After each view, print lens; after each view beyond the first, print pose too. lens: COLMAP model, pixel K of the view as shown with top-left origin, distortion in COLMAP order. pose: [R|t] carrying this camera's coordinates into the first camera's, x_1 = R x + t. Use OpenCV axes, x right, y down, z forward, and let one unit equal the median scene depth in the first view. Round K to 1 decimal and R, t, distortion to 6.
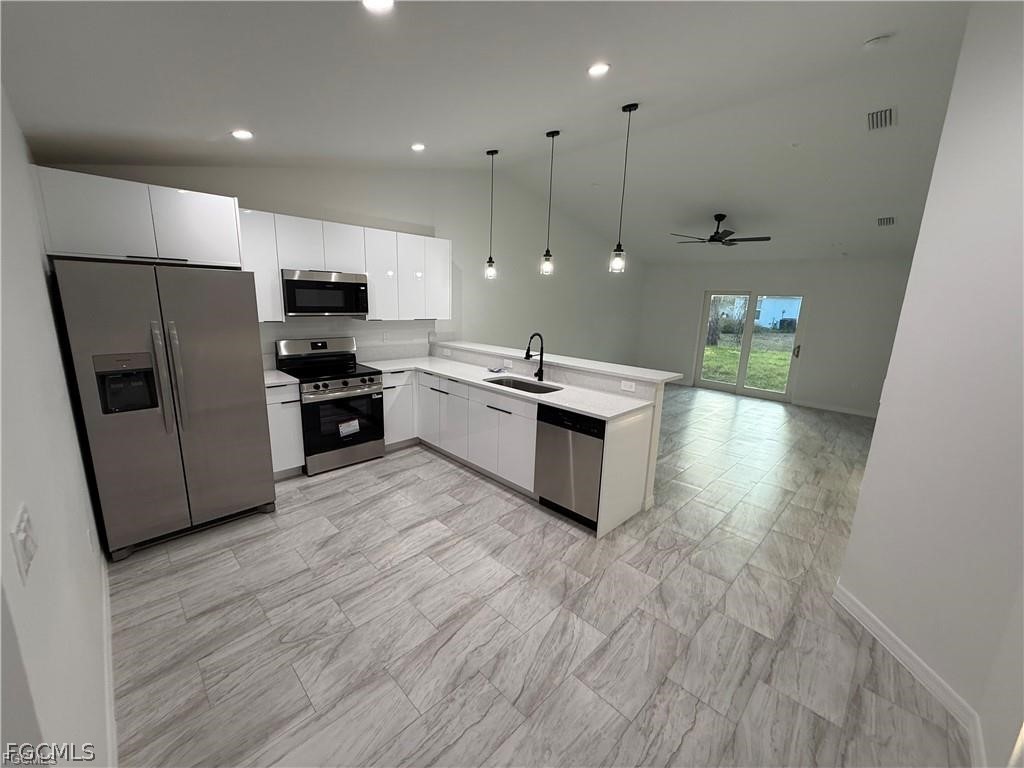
lens RADIAL K [[408.2, 0, 510.0], [0, 408.2, 381.5], [0, 0, 1]] dist [0.000403, 0.000419]
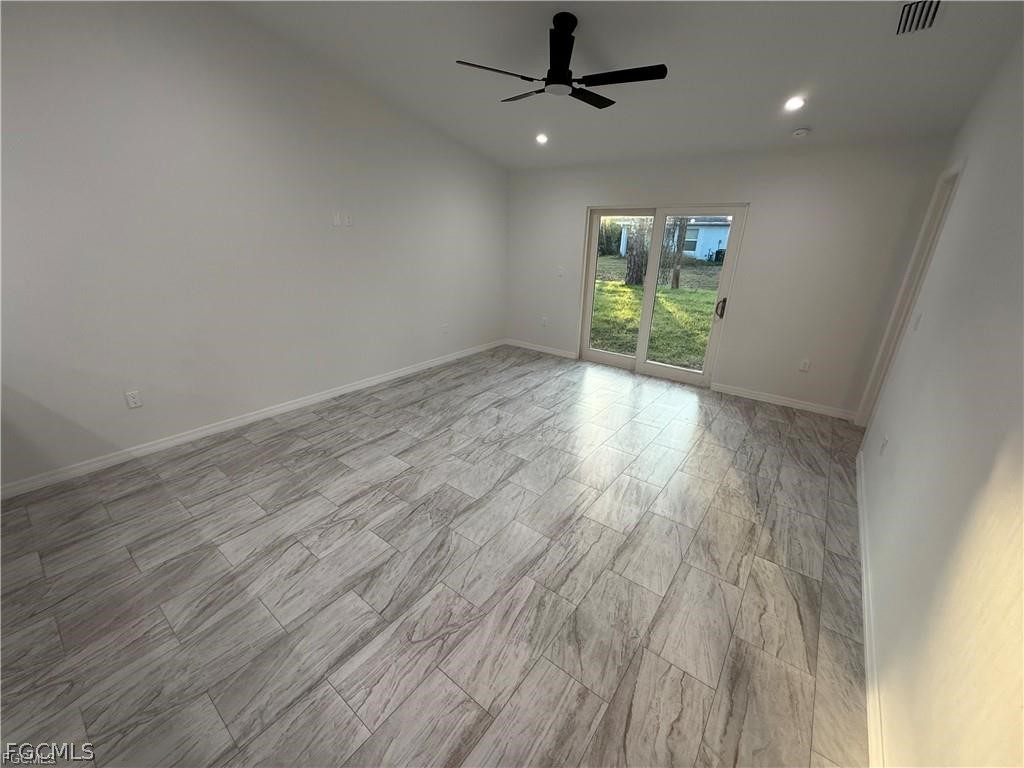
lens RADIAL K [[408.2, 0, 509.3], [0, 408.2, 382.2], [0, 0, 1]] dist [0.000403, 0.000419]
pose [[0.992133, -0.055202, 0.112357, 0.713867], [0.037471, 0.987329, 0.154200, -0.164551], [-0.119446, -0.148776, 0.981630, 0.959804]]
